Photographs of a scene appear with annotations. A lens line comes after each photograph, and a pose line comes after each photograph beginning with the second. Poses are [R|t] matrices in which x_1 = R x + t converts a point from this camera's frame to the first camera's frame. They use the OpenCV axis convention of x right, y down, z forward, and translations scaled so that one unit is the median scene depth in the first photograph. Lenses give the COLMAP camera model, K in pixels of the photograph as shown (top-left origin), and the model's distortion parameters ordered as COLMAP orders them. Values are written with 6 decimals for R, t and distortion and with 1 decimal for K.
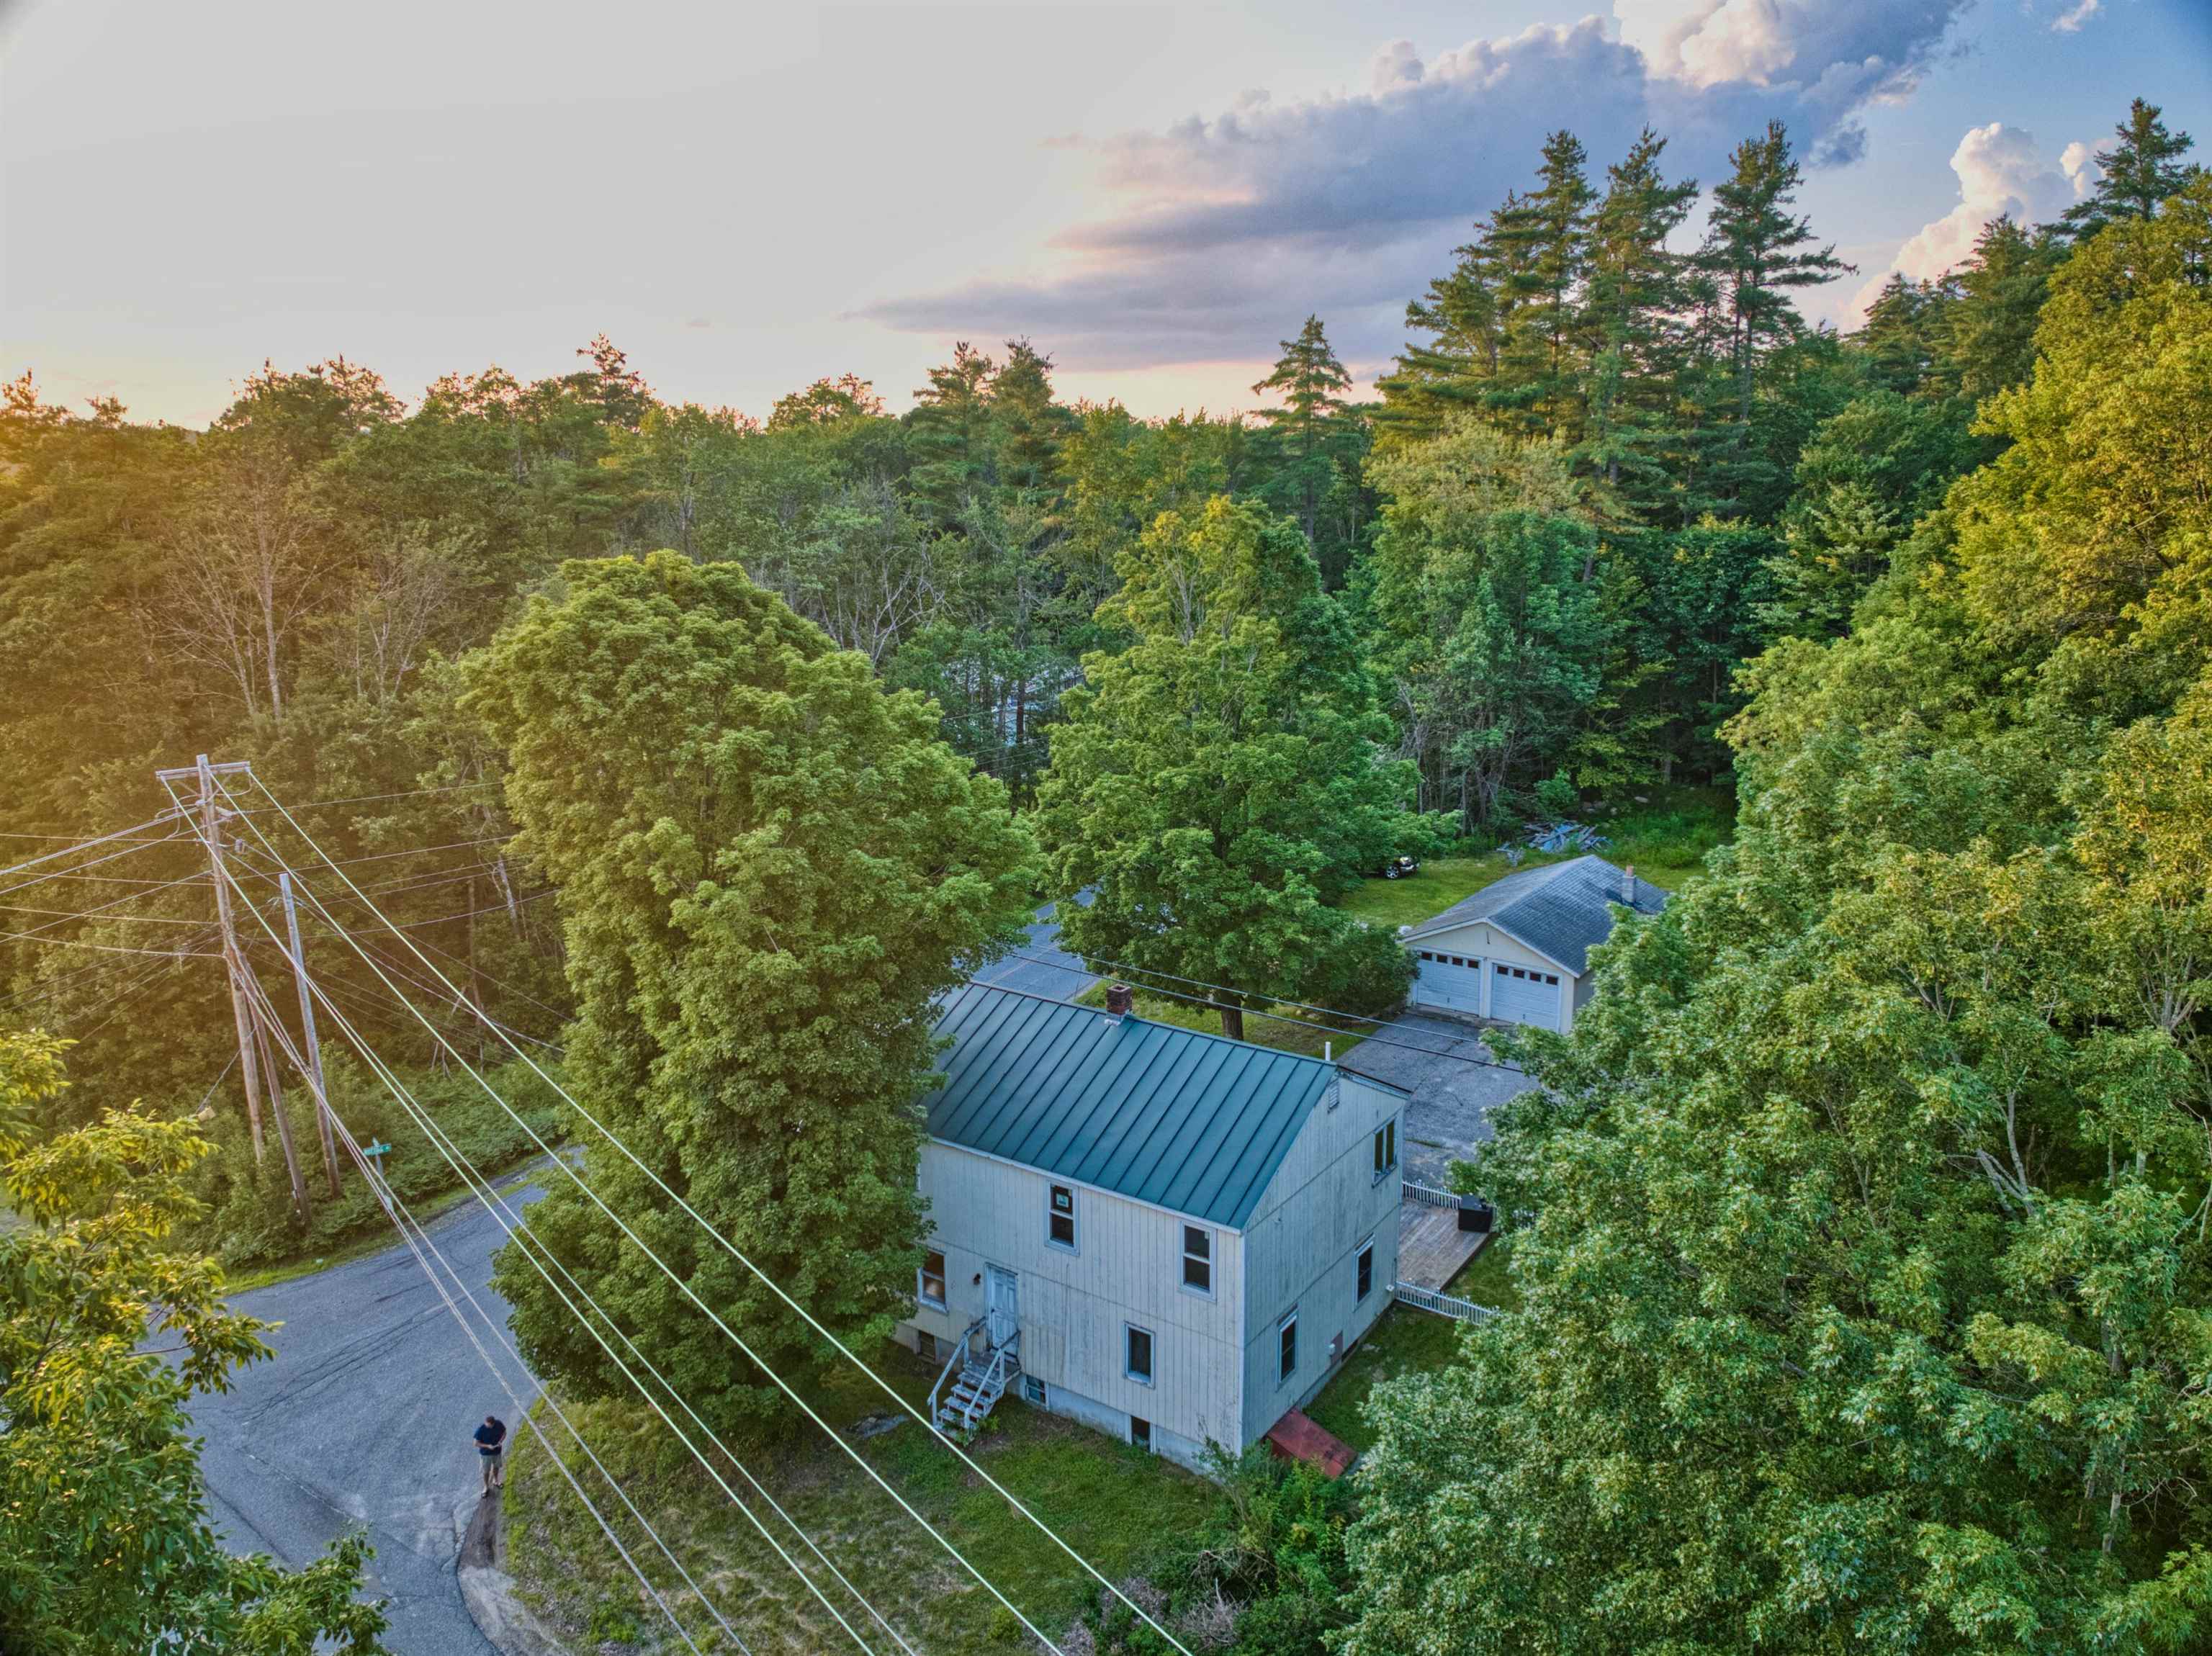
lens RADIAL K [[1509.1, 0, 1106.0], [0, 1509.1, 828.0], [0, 0, 1]] dist [0.092377, -0.197454]
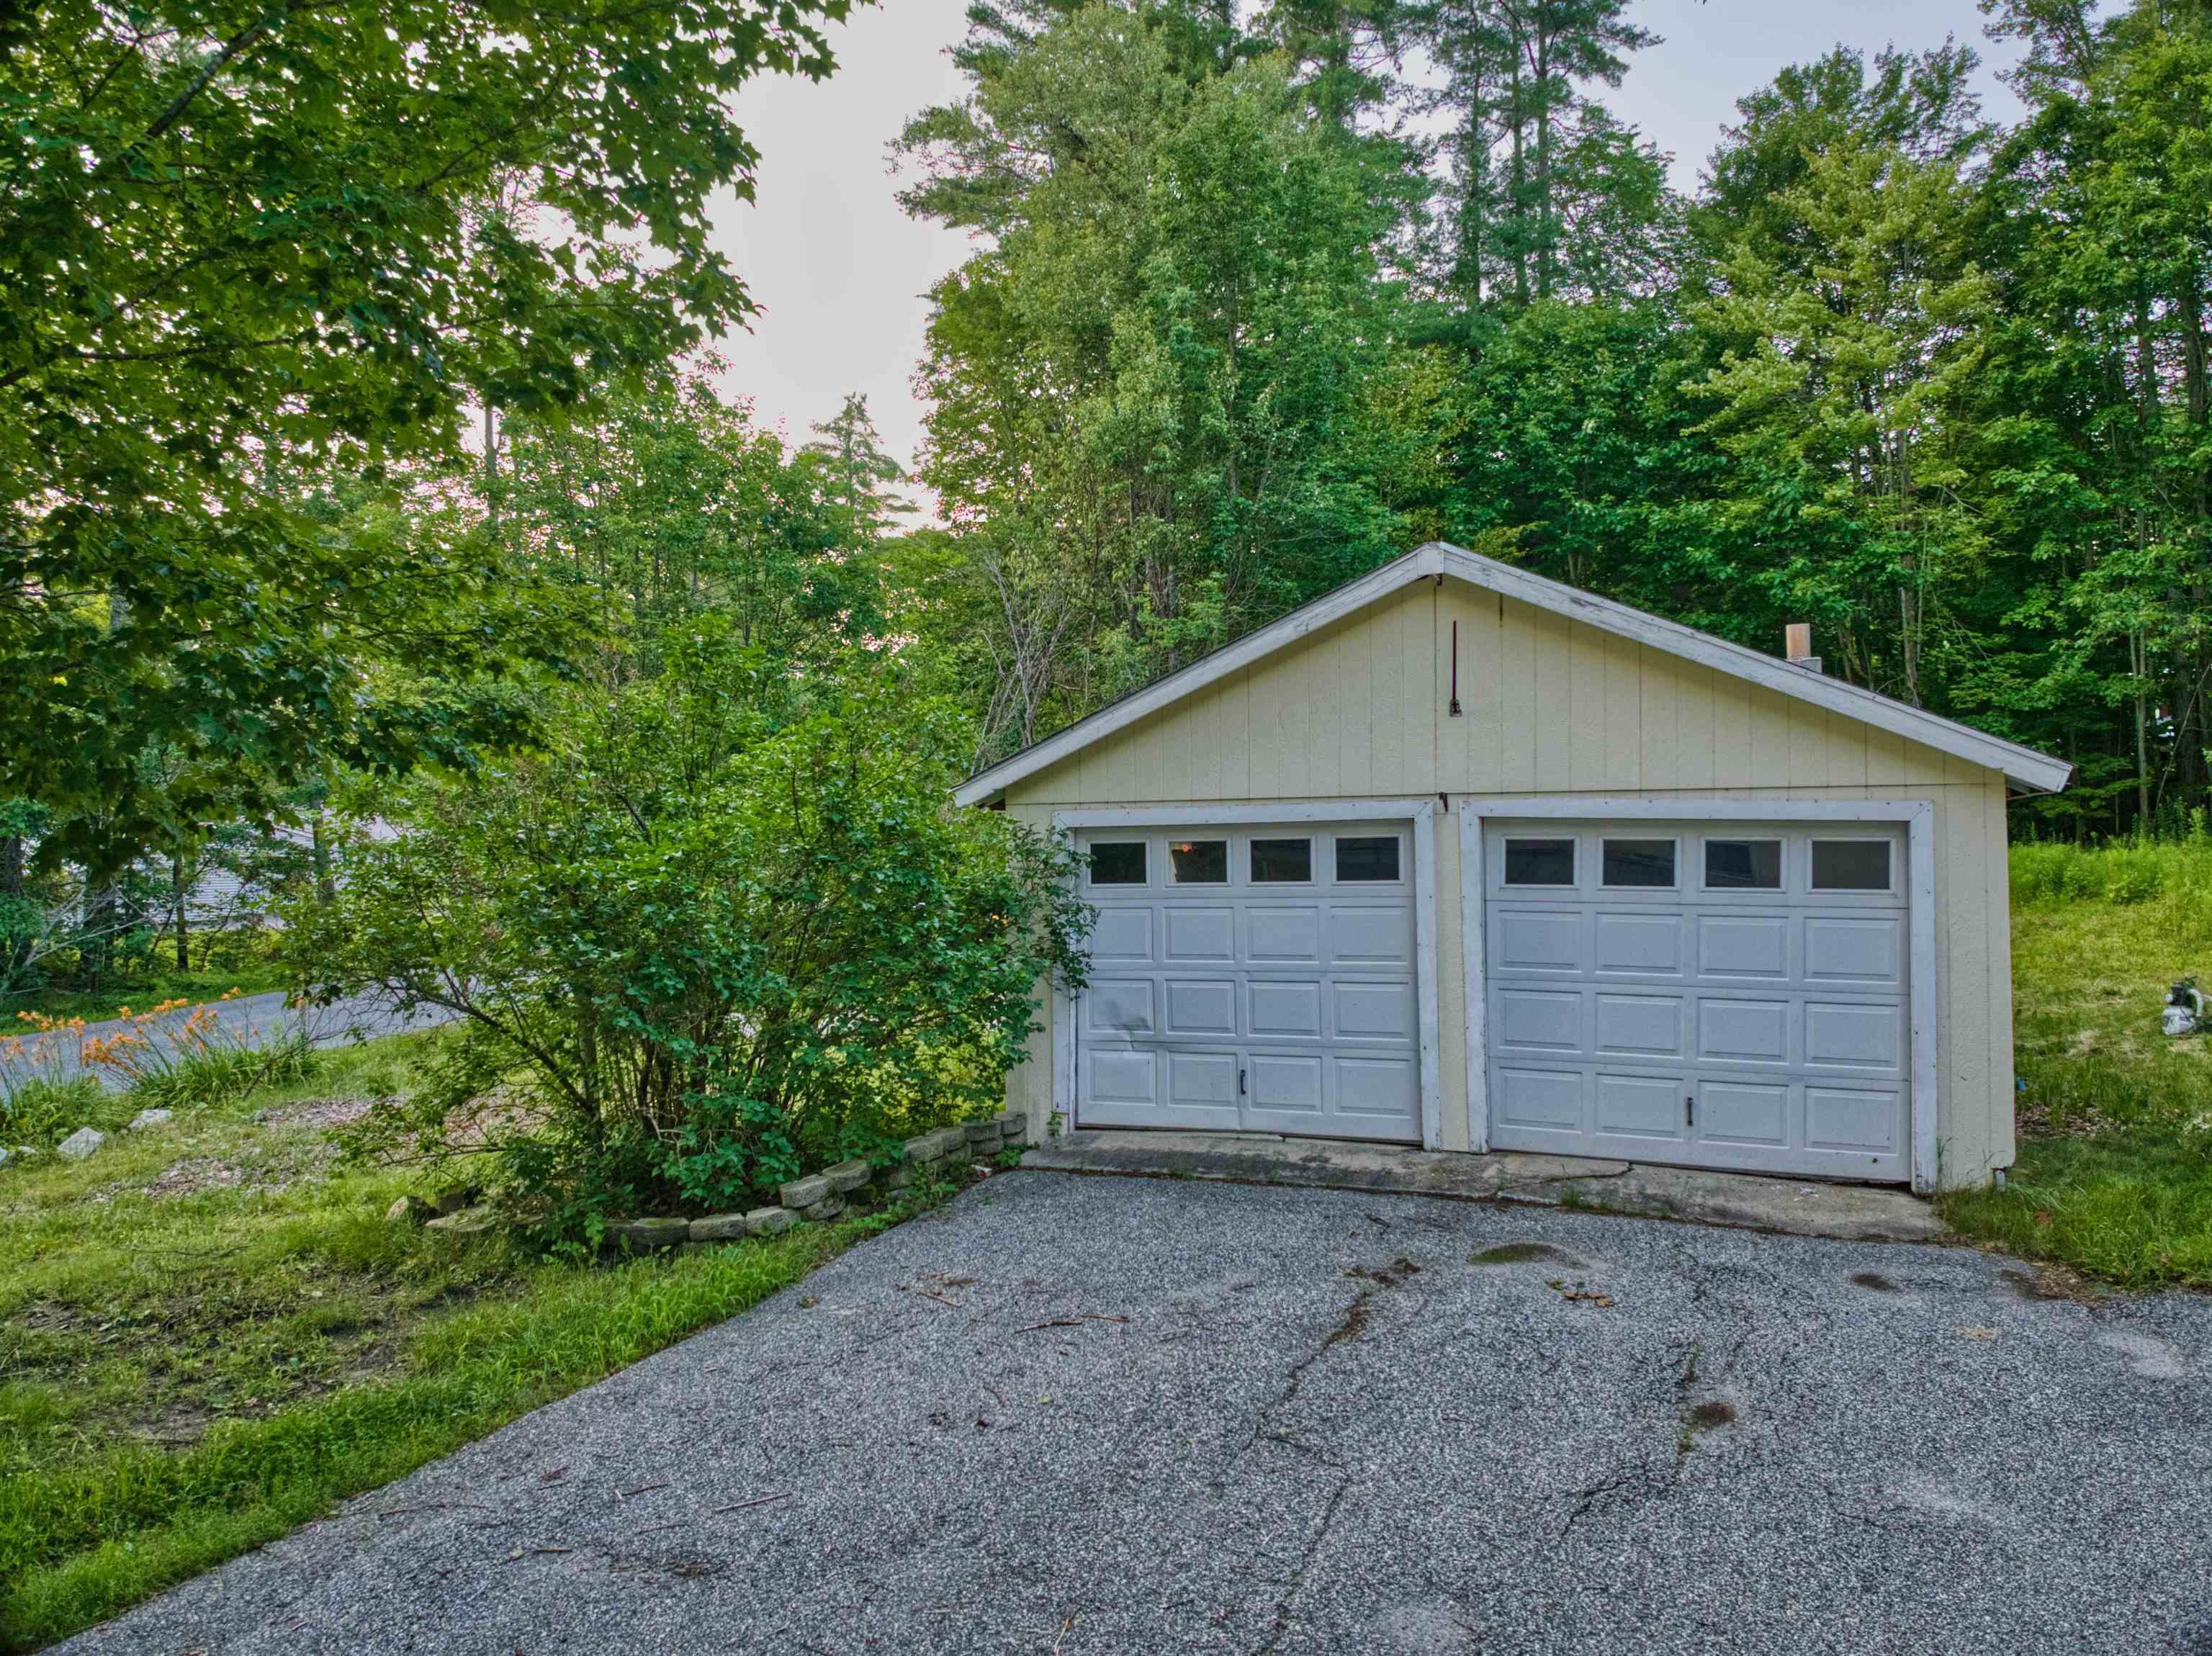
lens RADIAL K [[1509.1, 0, 1106.0], [0, 1509.1, 828.0], [0, 0, 1]] dist [0.092377, -0.197454]
pose [[0.965701, 0.015212, 0.259212, 0.160499], [0.052591, 0.966133, -0.252629, 0.129142], [-0.254276, 0.257596, 0.932195, 0.820734]]
